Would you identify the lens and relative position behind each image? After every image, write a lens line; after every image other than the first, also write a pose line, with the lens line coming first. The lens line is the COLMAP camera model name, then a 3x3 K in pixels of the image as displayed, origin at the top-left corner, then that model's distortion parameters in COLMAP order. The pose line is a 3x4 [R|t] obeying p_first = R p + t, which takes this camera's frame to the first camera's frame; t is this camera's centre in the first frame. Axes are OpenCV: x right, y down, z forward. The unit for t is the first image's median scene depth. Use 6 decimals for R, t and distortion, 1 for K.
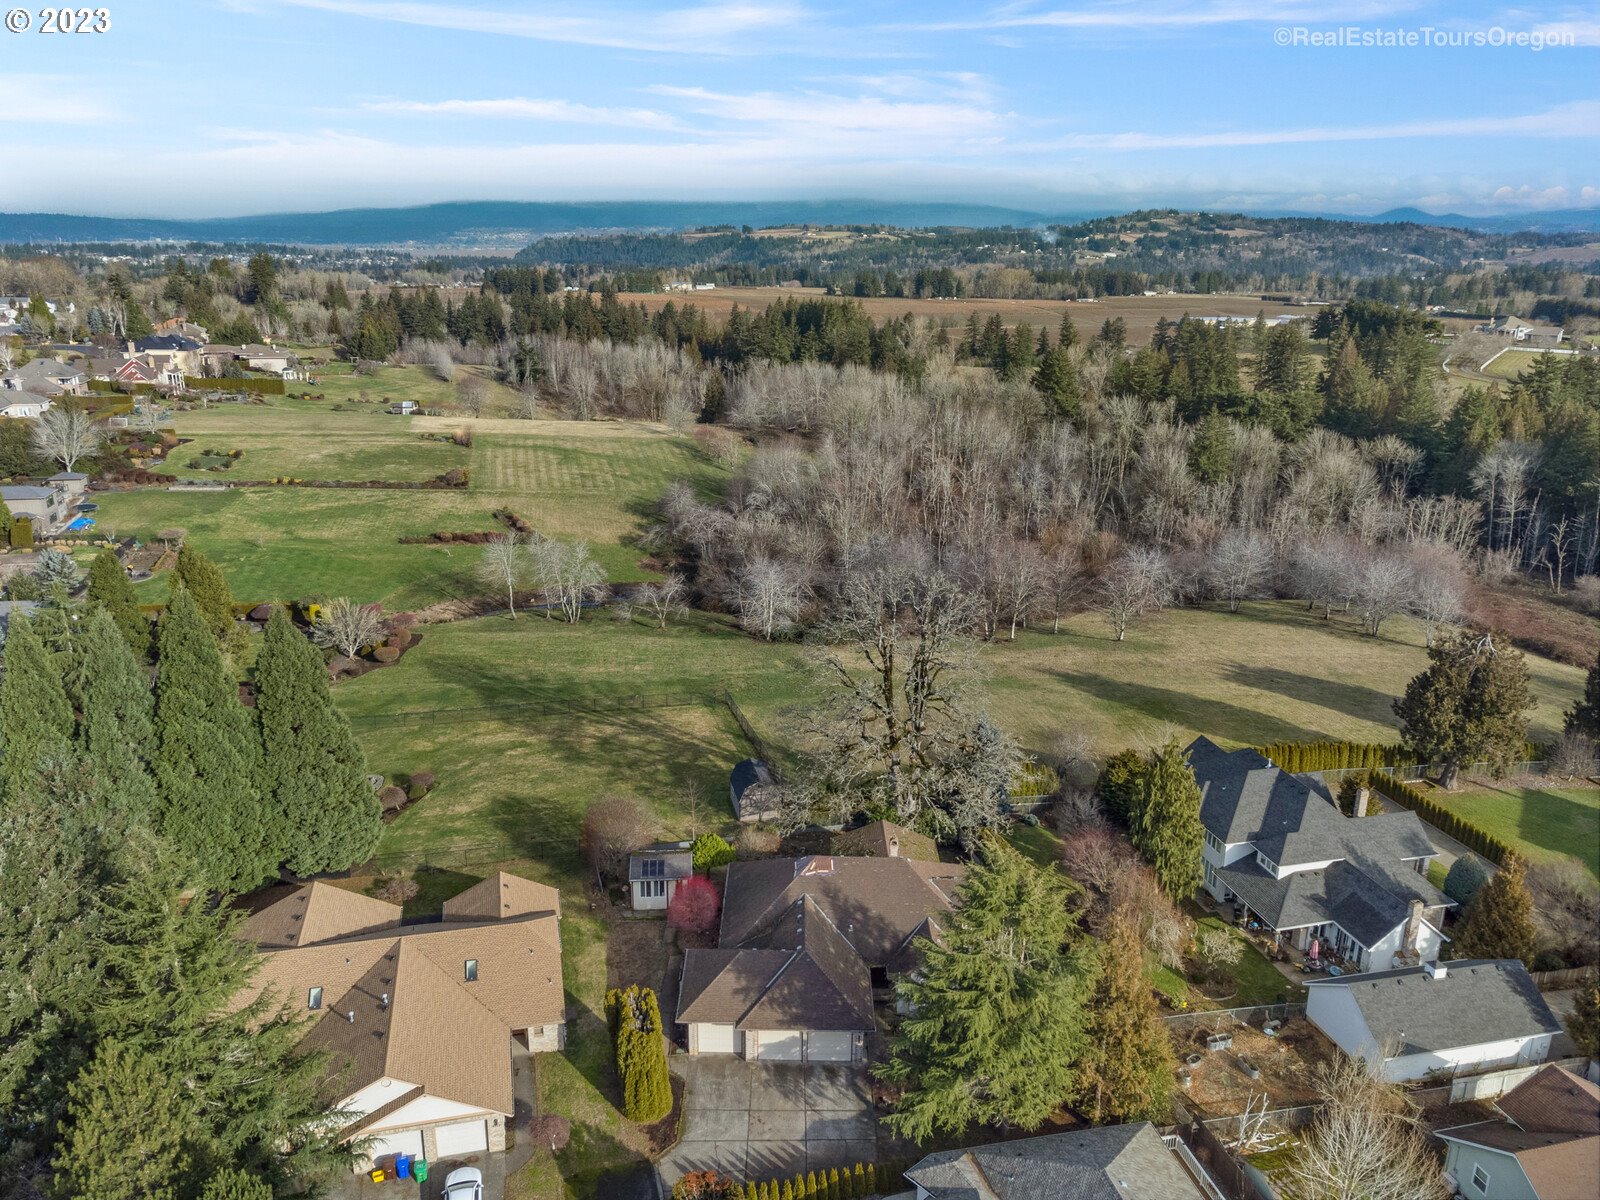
lens RADIAL K [[1146.8, 0, 800.0], [0, 1146.8, 600.0], [0, 0, 1]] dist [-0.006449, -0.001796]
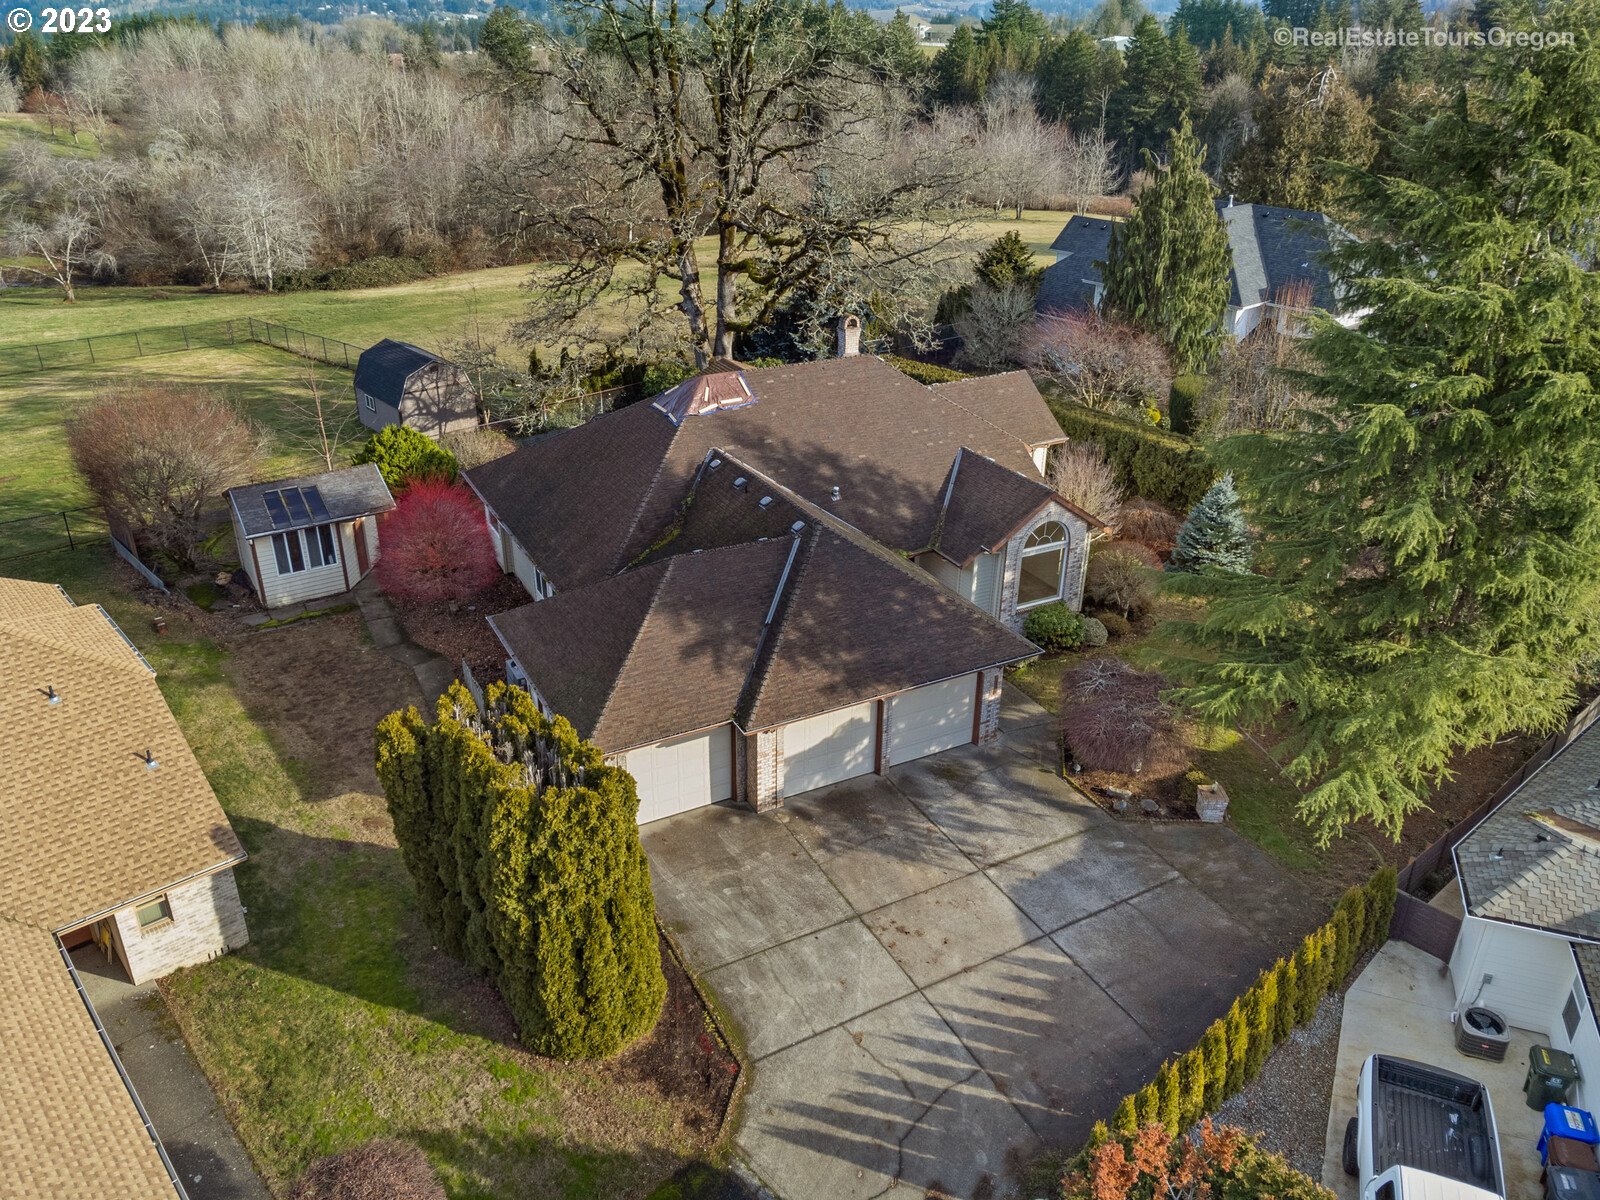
lens RADIAL K [[1207.0, 0, 776.7], [0, 1207.0, 592.8], [0, 0, 1]] dist [-0.017724, -0.004898]
pose [[0.893035, -0.218937, 0.393136, -0.183142], [0.148300, 0.968044, 0.202232, 0.245760], [-0.424849, -0.122298, 0.896965, 0.632488]]
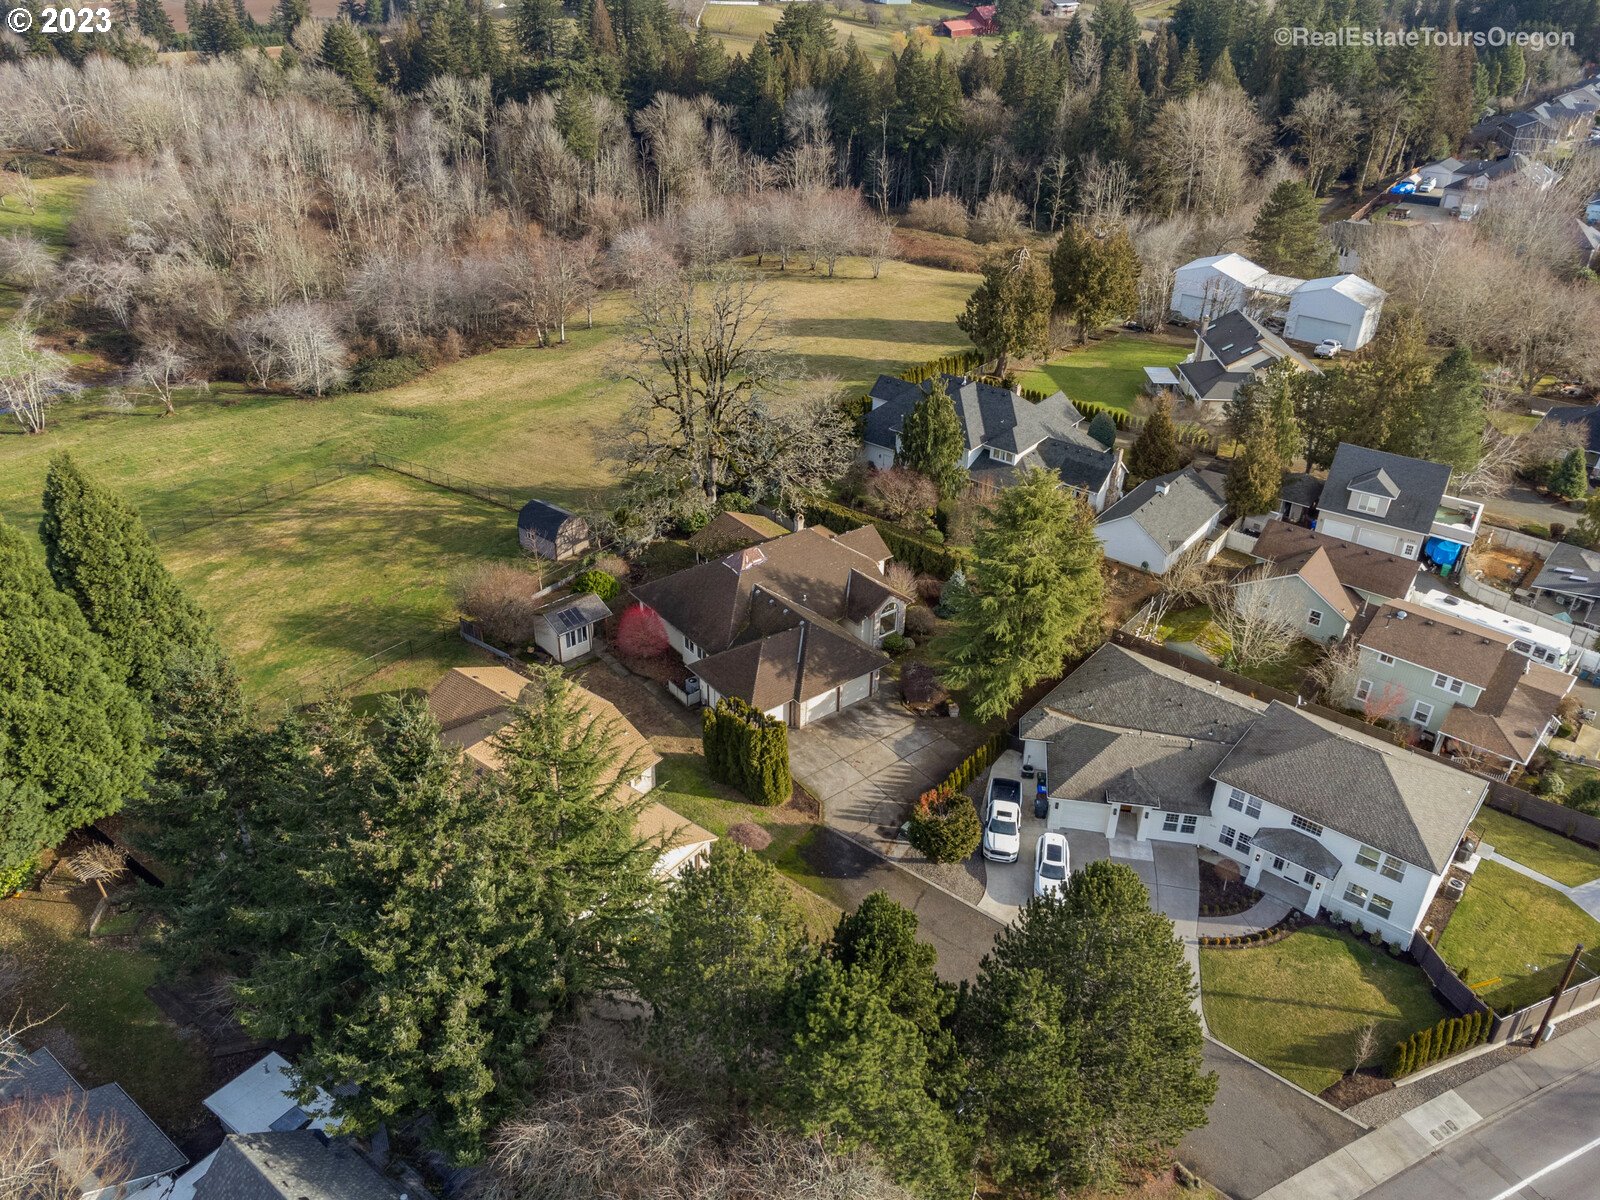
lens RADIAL K [[1146.8, 0, 800.0], [0, 1146.8, 600.0], [0, 0, 1]] dist [-0.006449, -0.001796]
pose [[0.795350, -0.316325, 0.517066, -0.570861], [0.175894, 0.936770, 0.302528, -0.047003], [-0.580069, -0.149667, 0.800700, 0.134070]]
